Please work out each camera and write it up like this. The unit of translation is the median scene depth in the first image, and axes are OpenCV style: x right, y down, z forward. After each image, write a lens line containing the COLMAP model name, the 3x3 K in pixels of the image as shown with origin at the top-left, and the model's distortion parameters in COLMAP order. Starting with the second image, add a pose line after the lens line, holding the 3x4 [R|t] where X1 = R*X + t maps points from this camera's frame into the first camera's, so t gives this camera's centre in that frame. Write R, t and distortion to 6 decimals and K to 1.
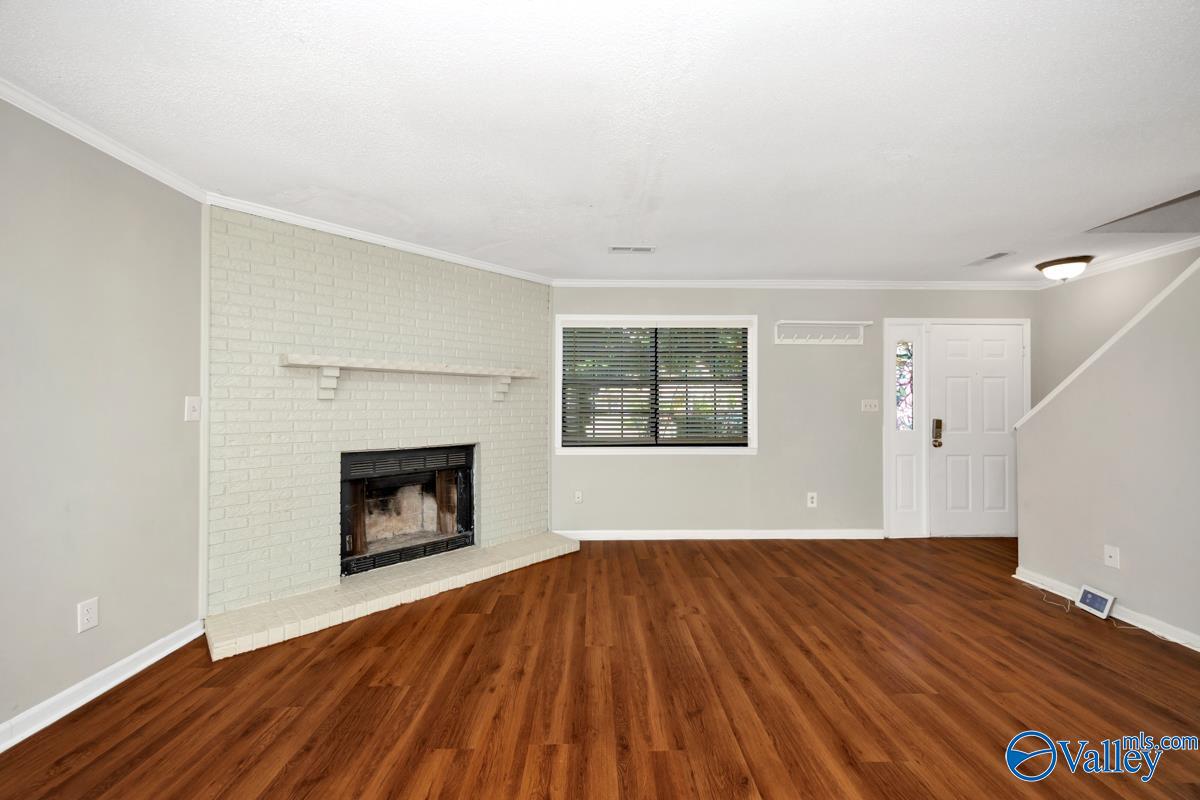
lens RADIAL K [[461.2, 0, 607.9], [0, 461.2, 396.3], [0, 0, 1]] dist [-0.001363, -0.000012]
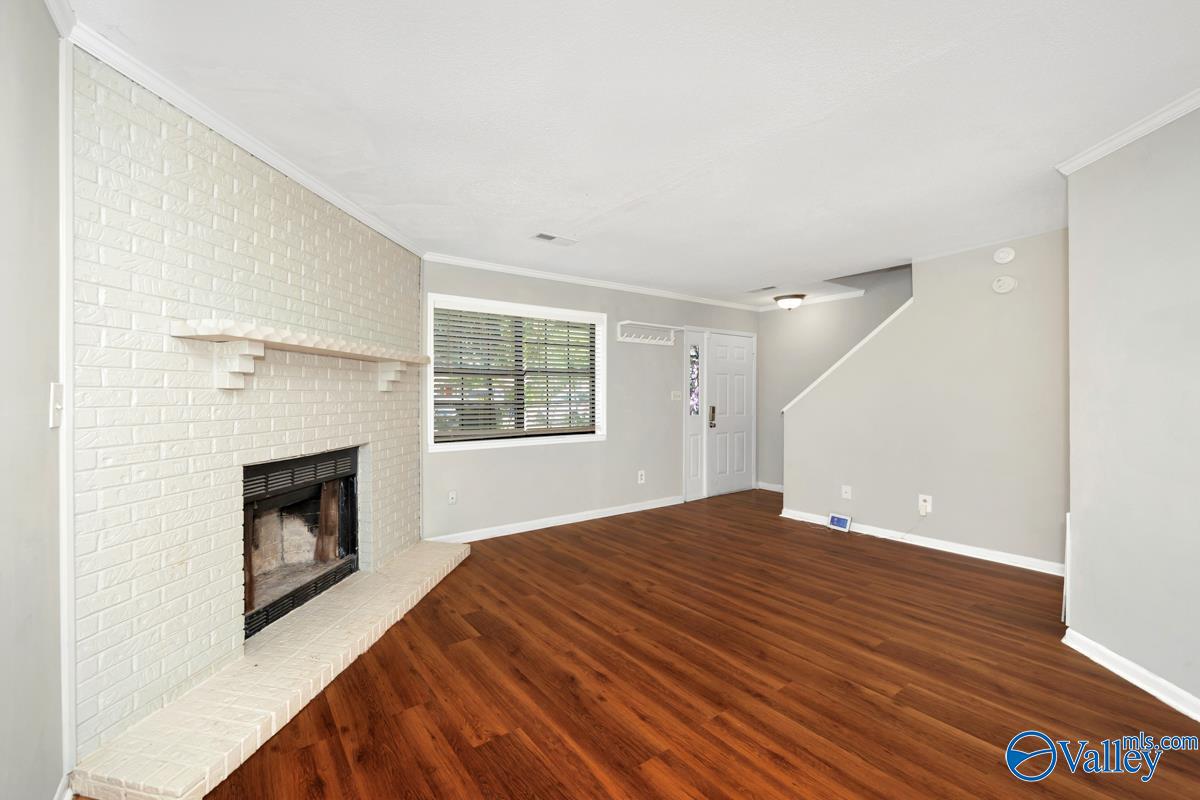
lens RADIAL K [[474.6, 0, 552.0], [0, 474.6, 392.6], [0, 0, 1]] dist [-0.004544, -0.000251]
pose [[0.847115, 0.001854, 0.531406, -0.547214], [-0.008932, 0.999902, 0.010749, 0.001233], [-0.531334, -0.013852, 0.847049, 0.155176]]
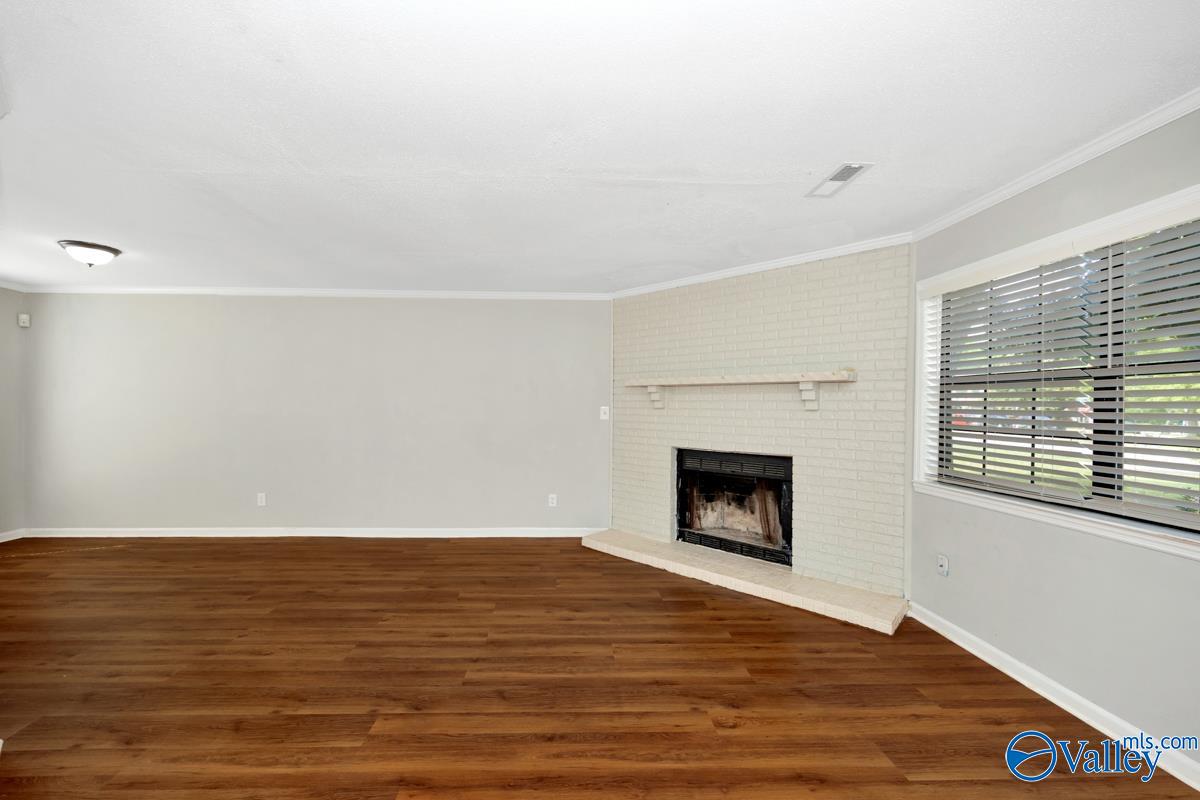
lens RADIAL K [[473.0, 0, 587.0], [0, 473.0, 405.0], [0, 0, 1]] dist [0.000352, -0.000126]
pose [[0.010836, -0.000864, -0.999941, 0.795116], [0.015805, 0.999875, -0.000693, -0.007322], [0.999816, -0.015796, 0.010848, 0.715293]]
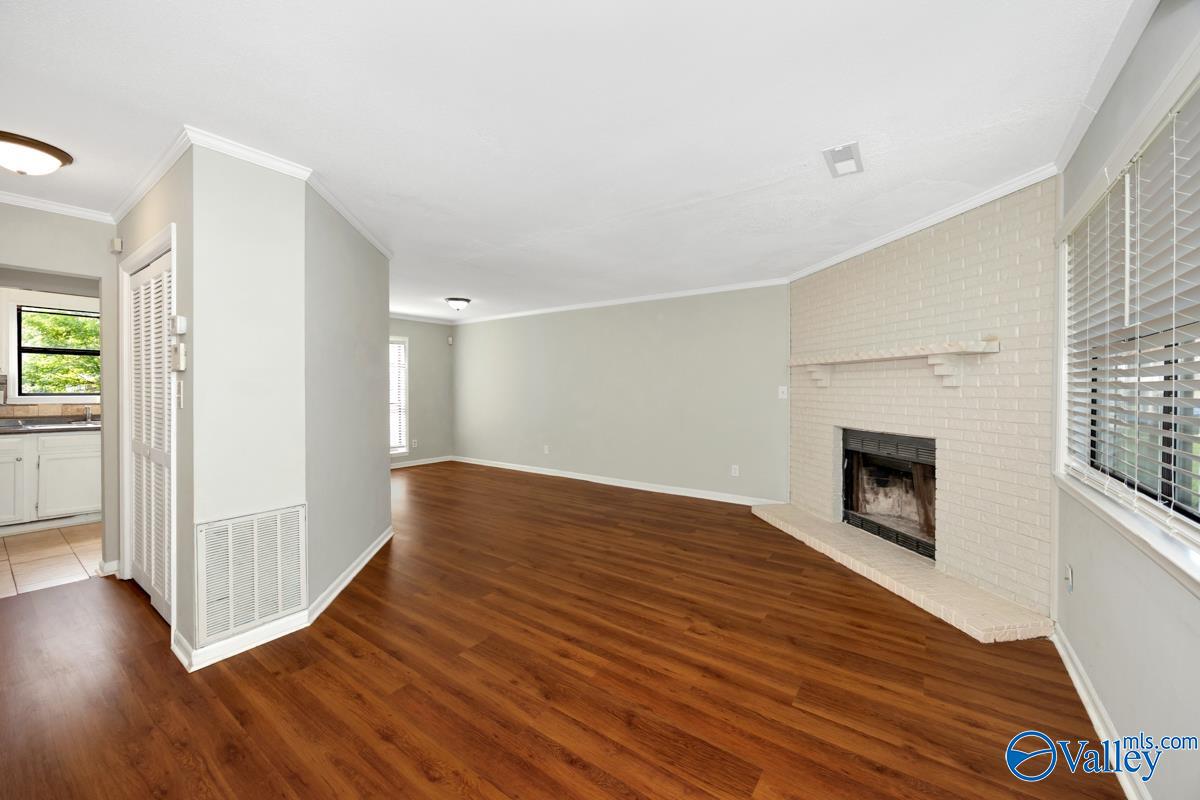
lens RADIAL K [[471.8, 0, 605.8], [0, 471.8, 393.9], [0, 0, 1]] dist [-0.000387, 0.000074]
pose [[-0.604327, 0.010393, -0.796669, 0.895328], [0.017532, 0.999846, -0.000255, 0.013982], [0.796544, -0.014121, -0.604416, 1.264076]]
